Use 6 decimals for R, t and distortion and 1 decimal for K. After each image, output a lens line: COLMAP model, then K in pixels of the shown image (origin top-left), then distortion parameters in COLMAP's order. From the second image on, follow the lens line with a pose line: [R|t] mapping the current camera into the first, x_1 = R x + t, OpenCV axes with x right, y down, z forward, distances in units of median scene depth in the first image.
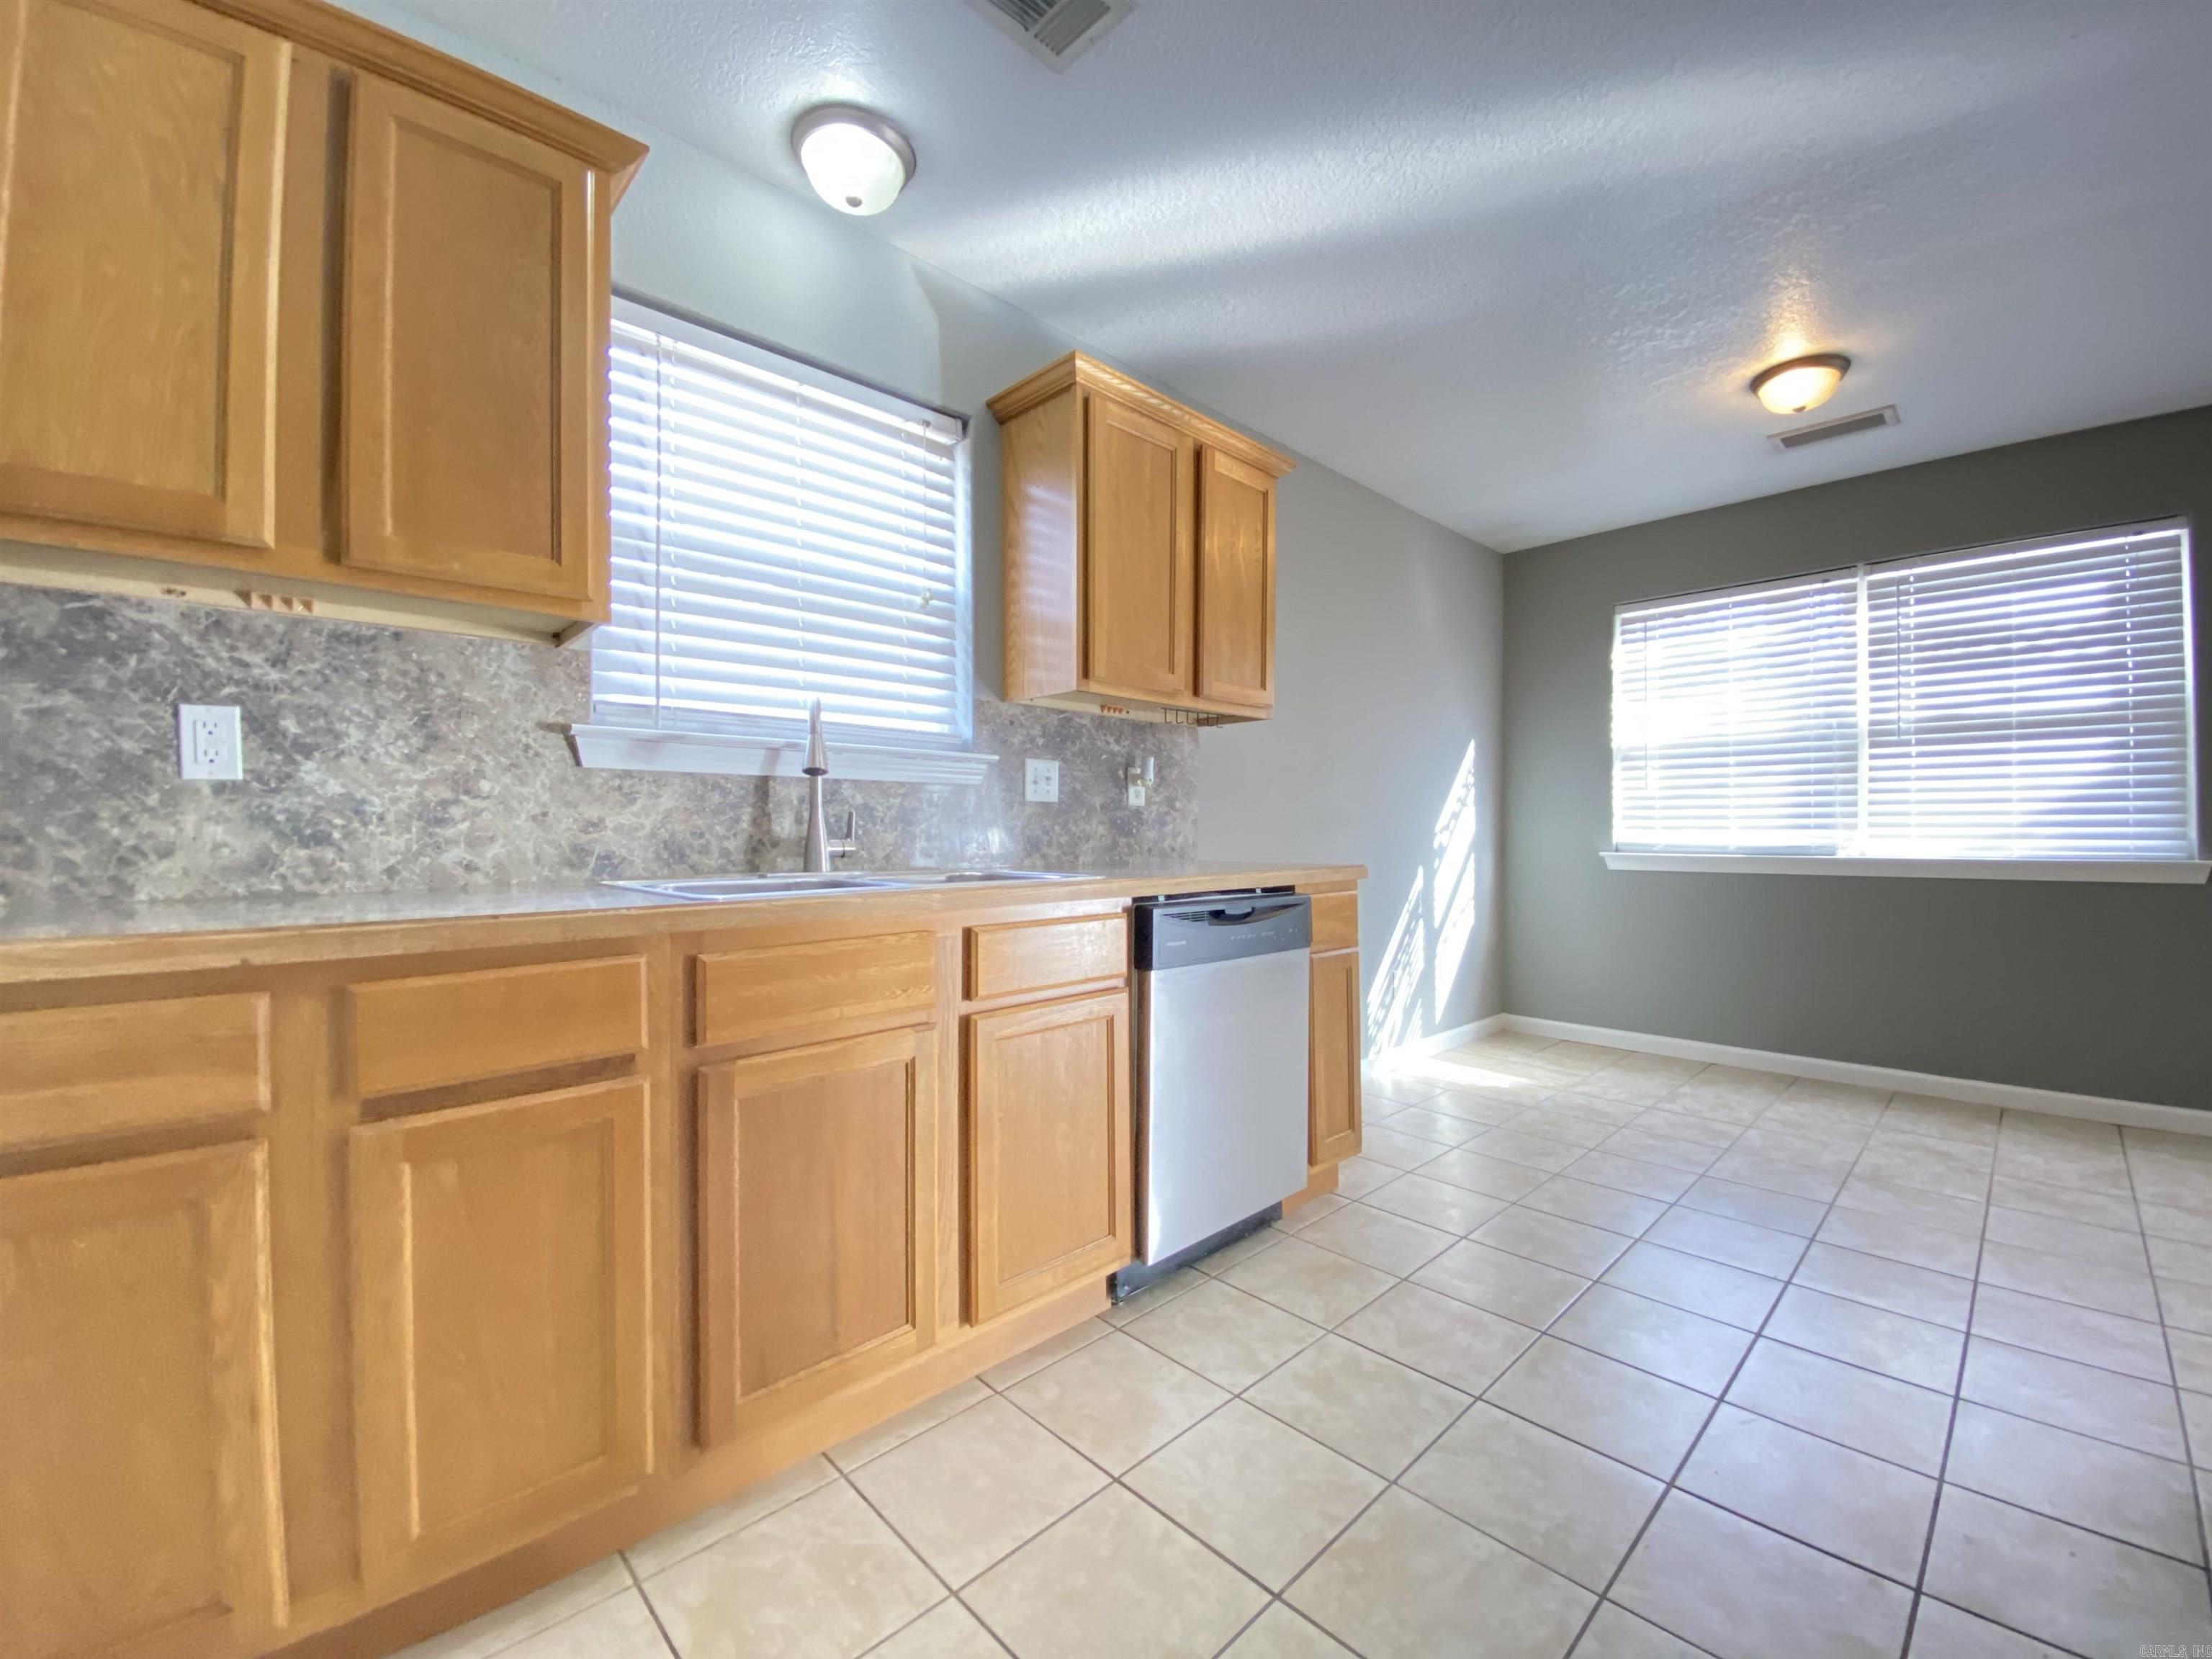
lens RADIAL K [[894.6, 0, 1096.7], [0, 894.6, 831.4], [0, 0, 1]] dist [0.007722, -0.012345]
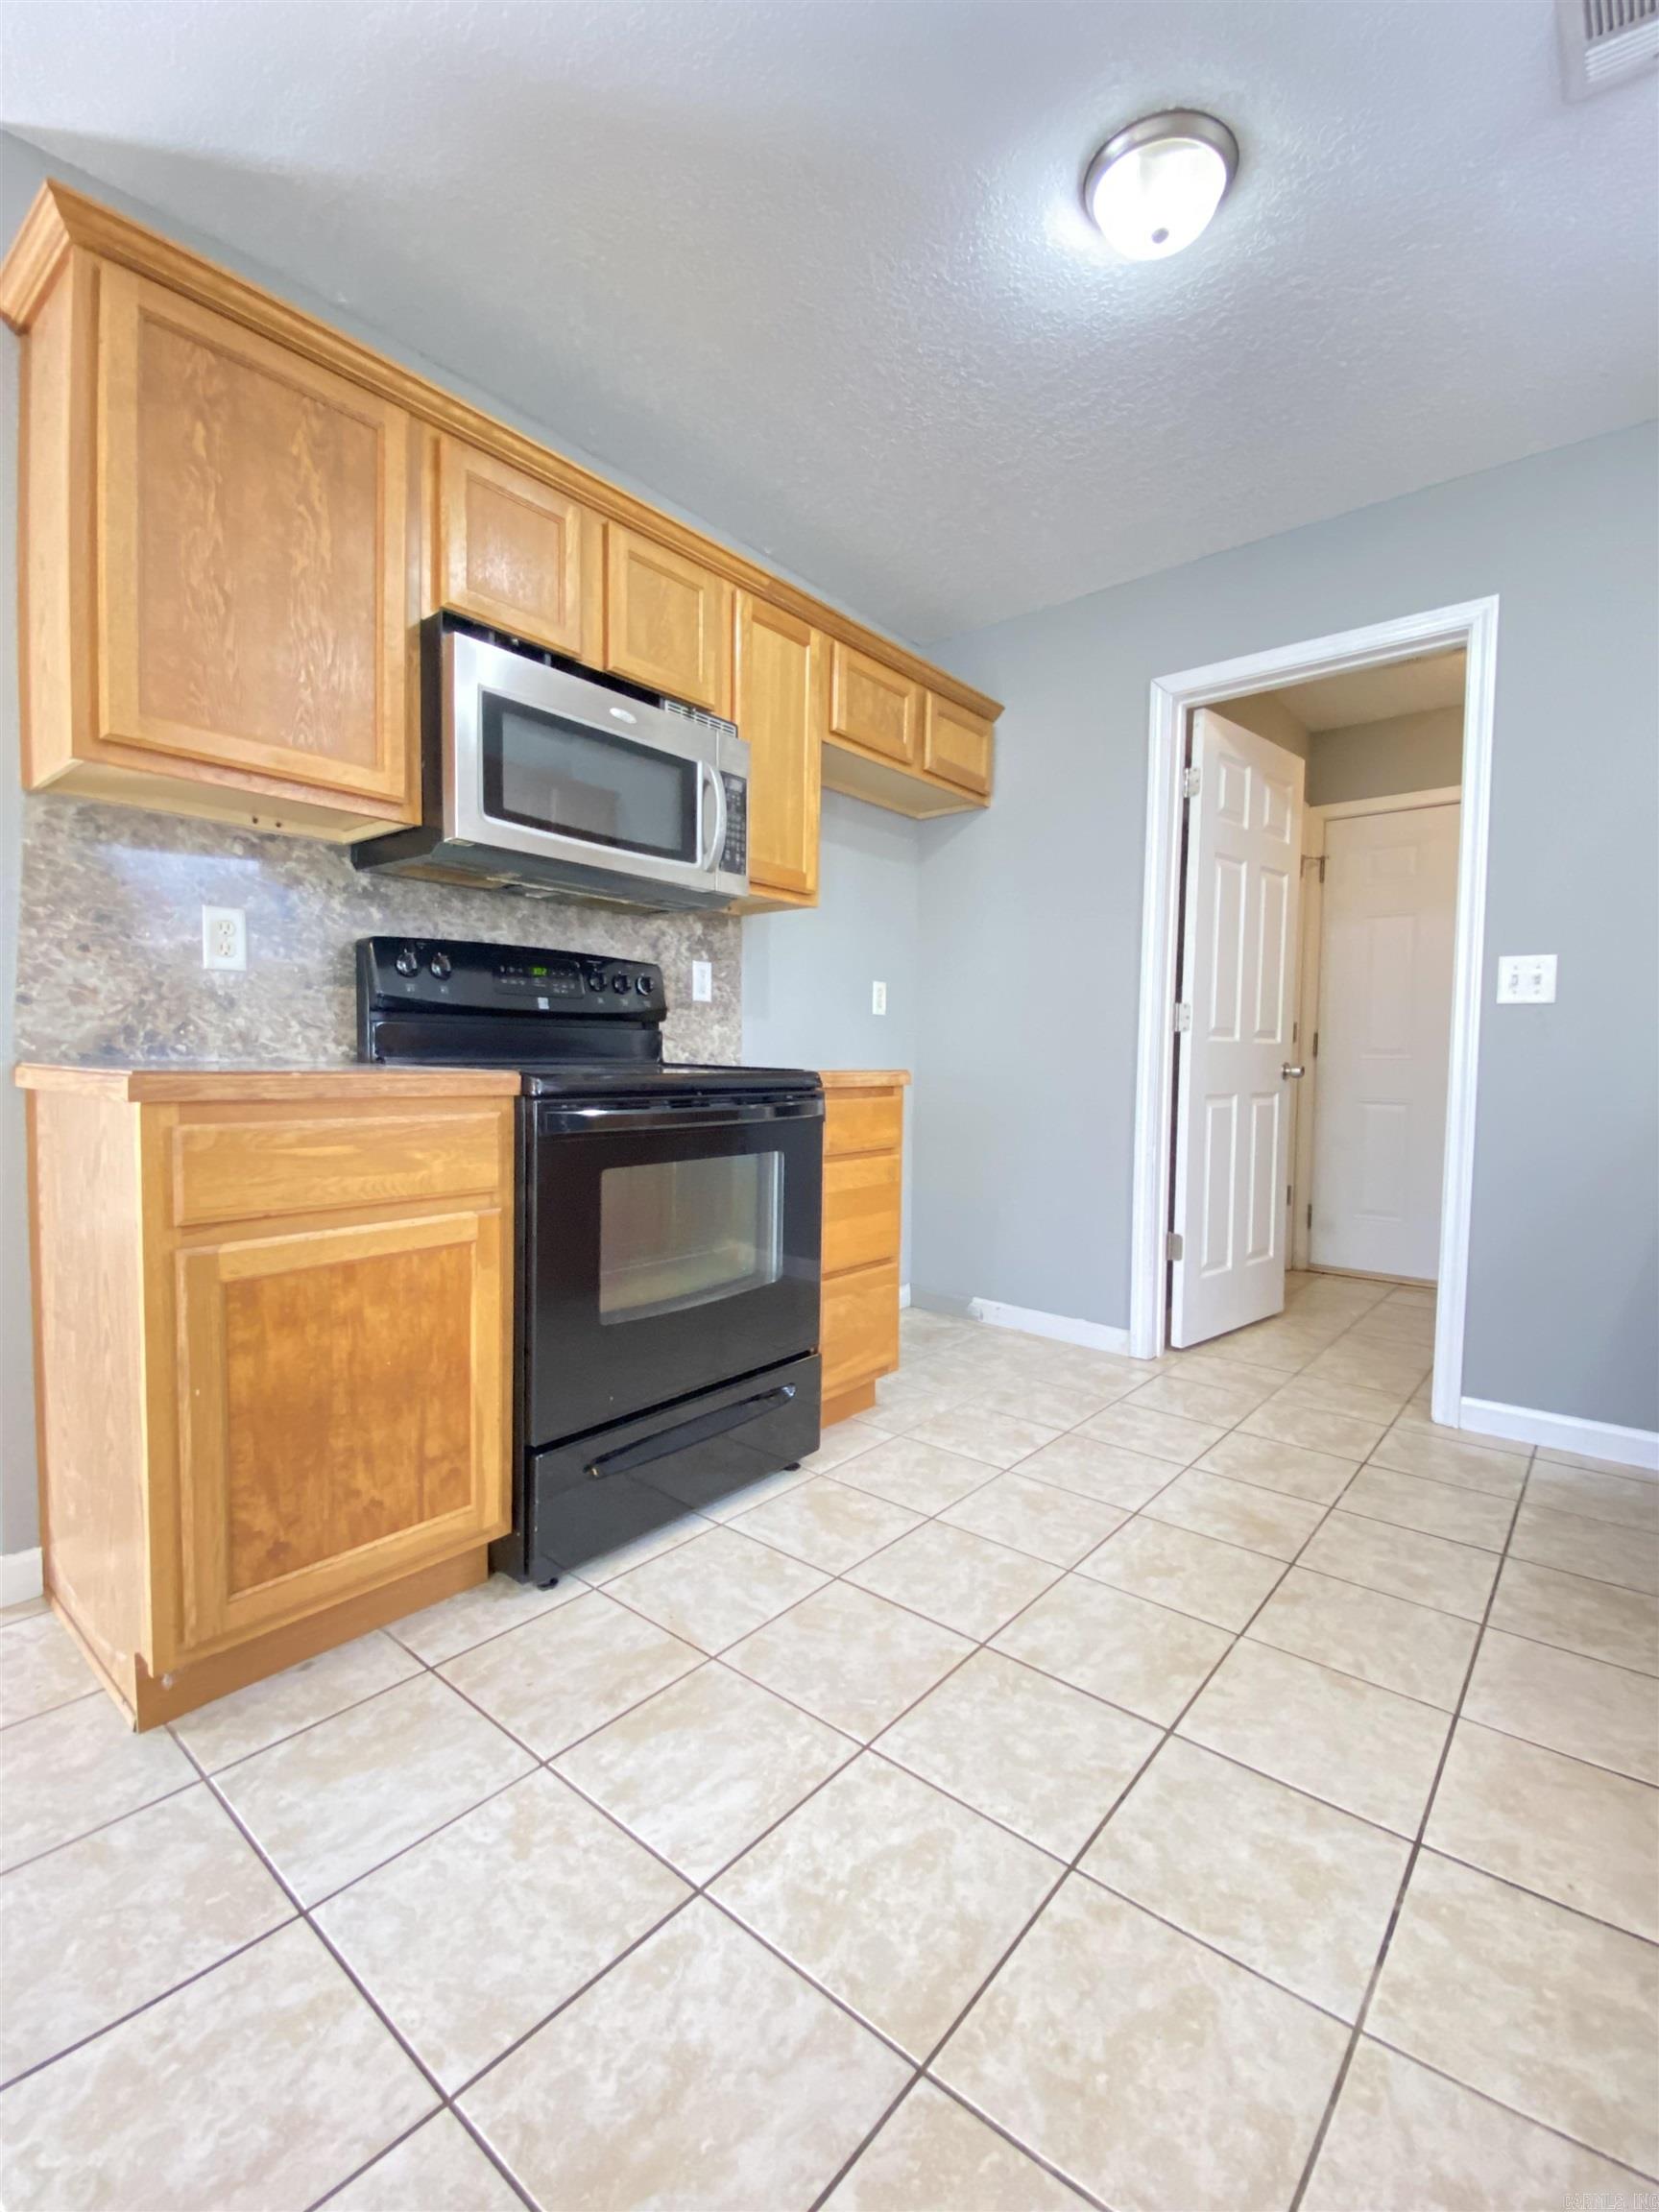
lens RADIAL K [[971.0, 0, 821.6], [0, 971.0, 1105.5], [0, 0, 1]] dist [0.004764, -0.008493]
pose [[-0.994120, -0.002640, -0.108250, 0.443596], [-0.007589, 0.998944, 0.045324, 0.031186], [0.108016, 0.045879, -0.993090, 1.073736]]
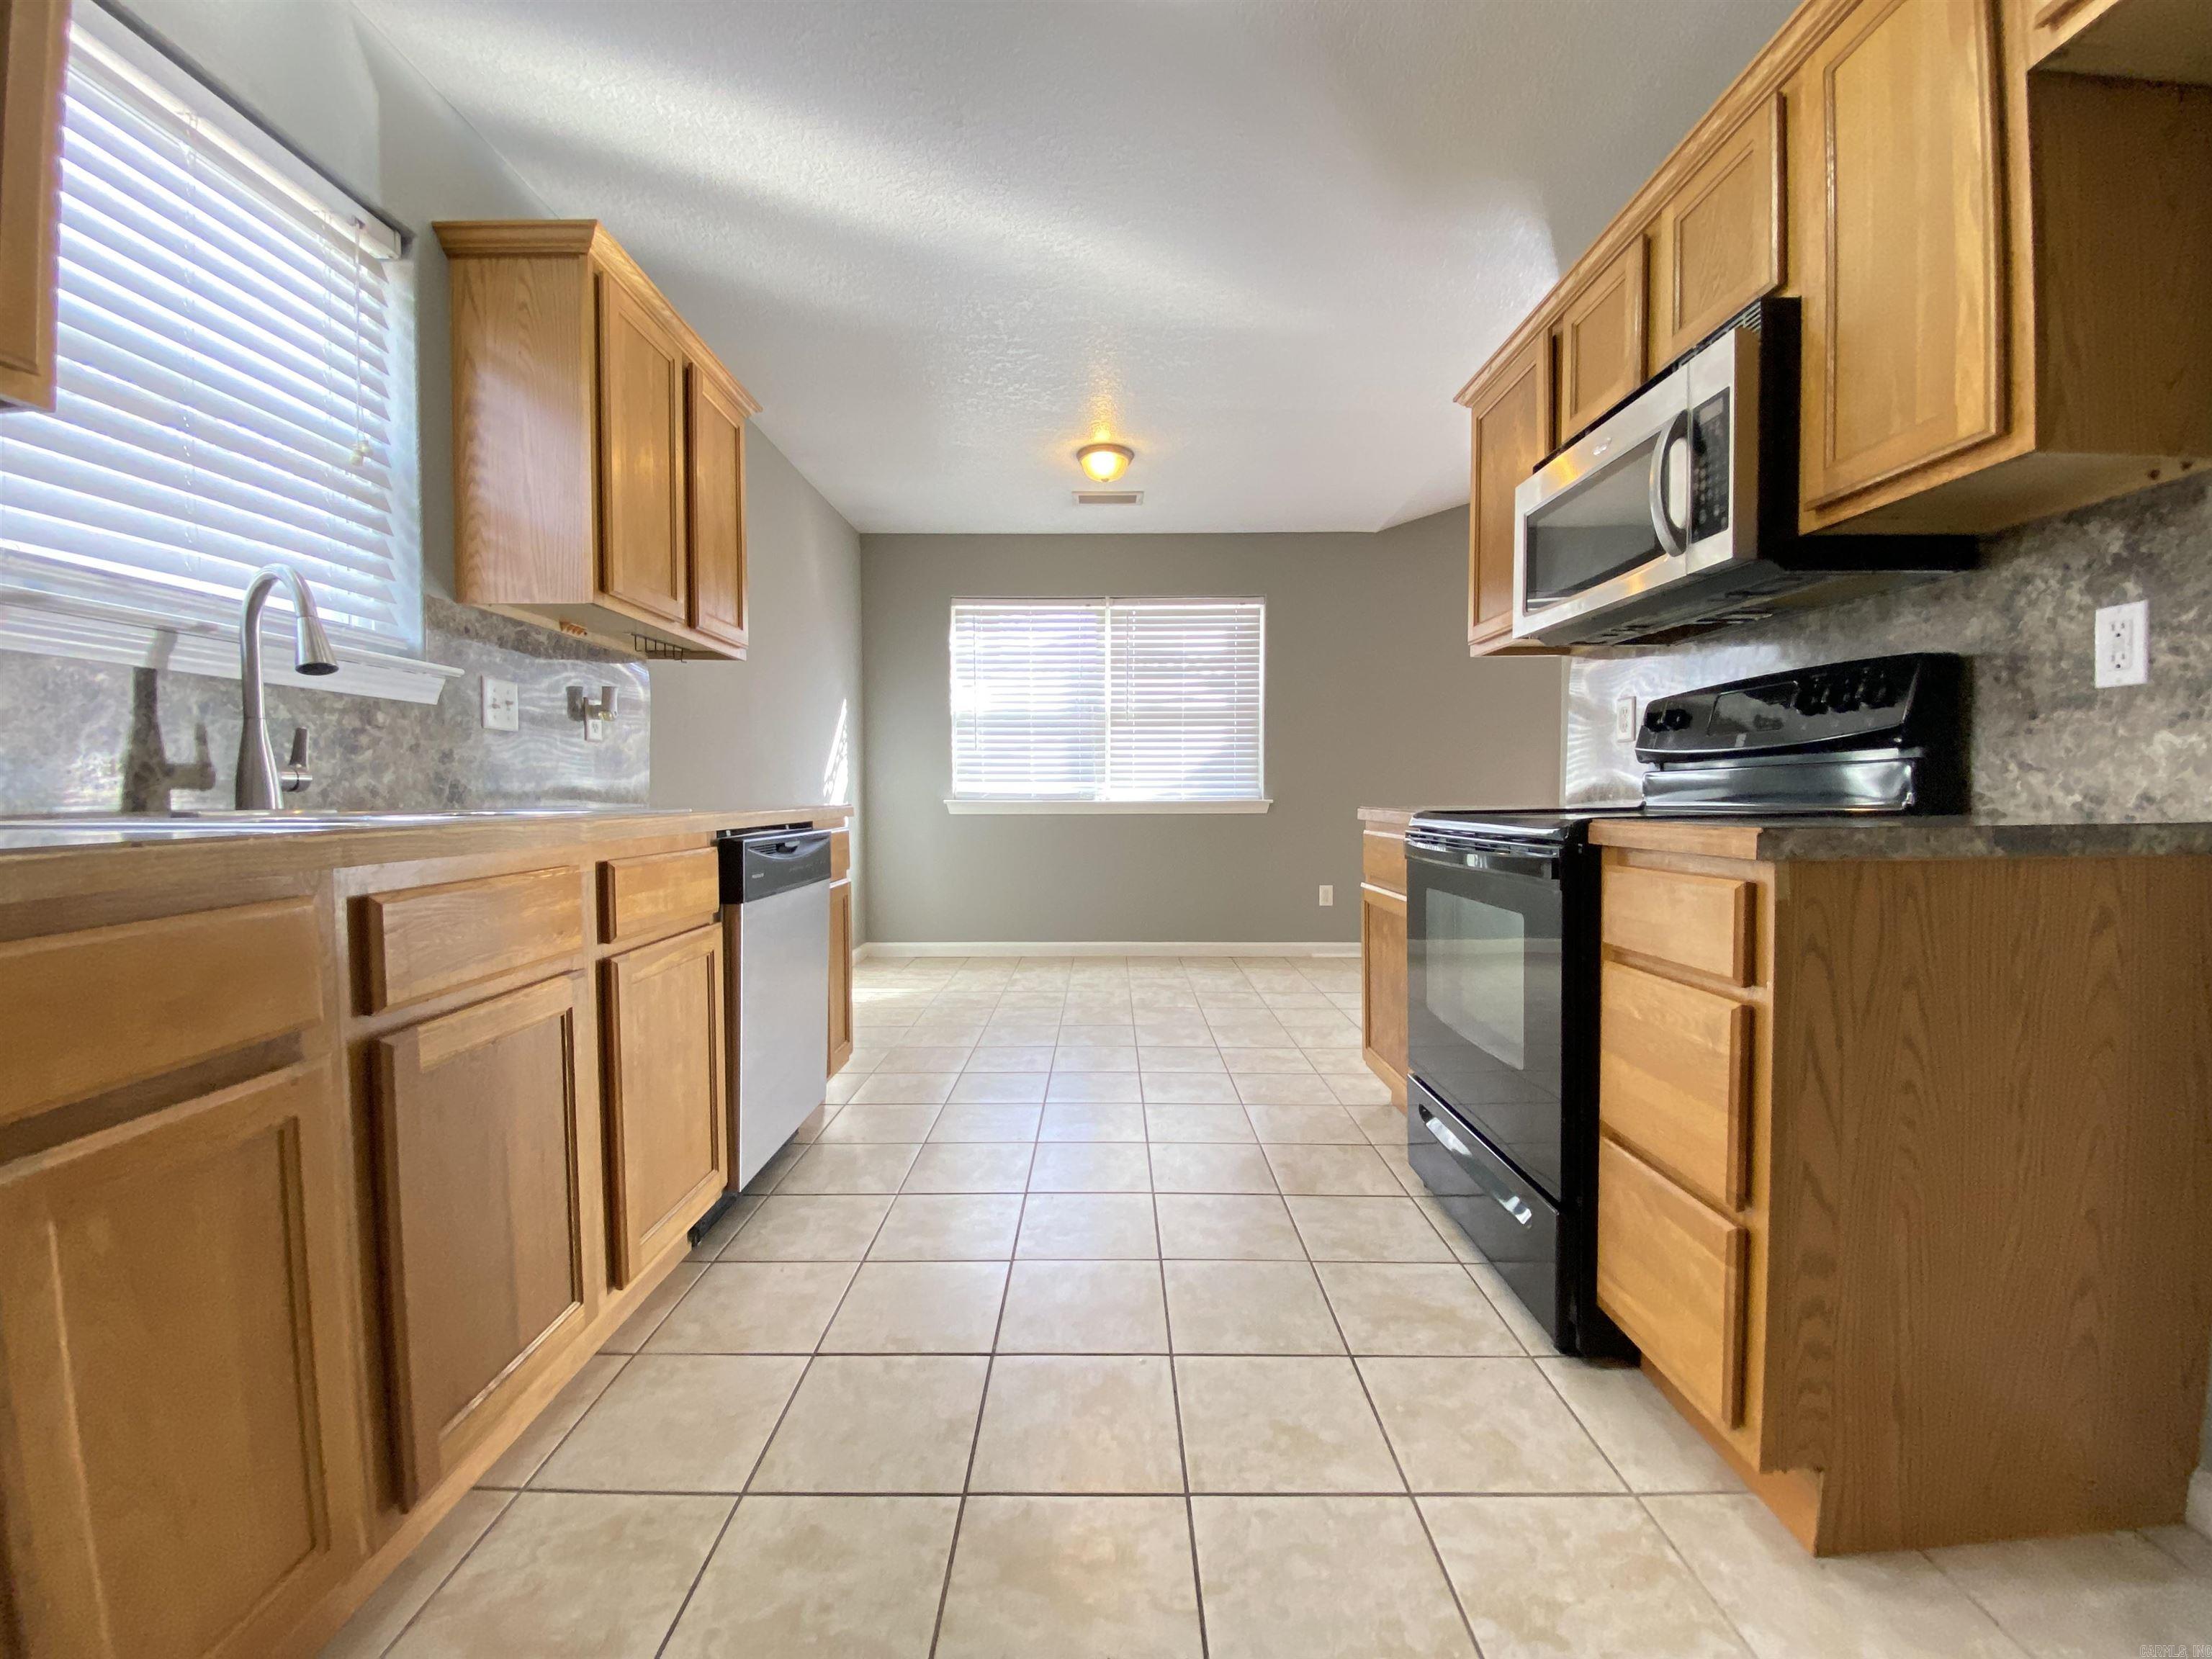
lens RADIAL K [[894.6, 0, 1108.4], [0, 894.6, 830.0], [0, 0, 1]] dist [0.007722, -0.012345]
pose [[0.686896, -0.026876, 0.726259, -0.287917], [-0.003423, 0.999185, 0.040213, 0.024558], [-0.726748, -0.030108, 0.686244, 0.007274]]
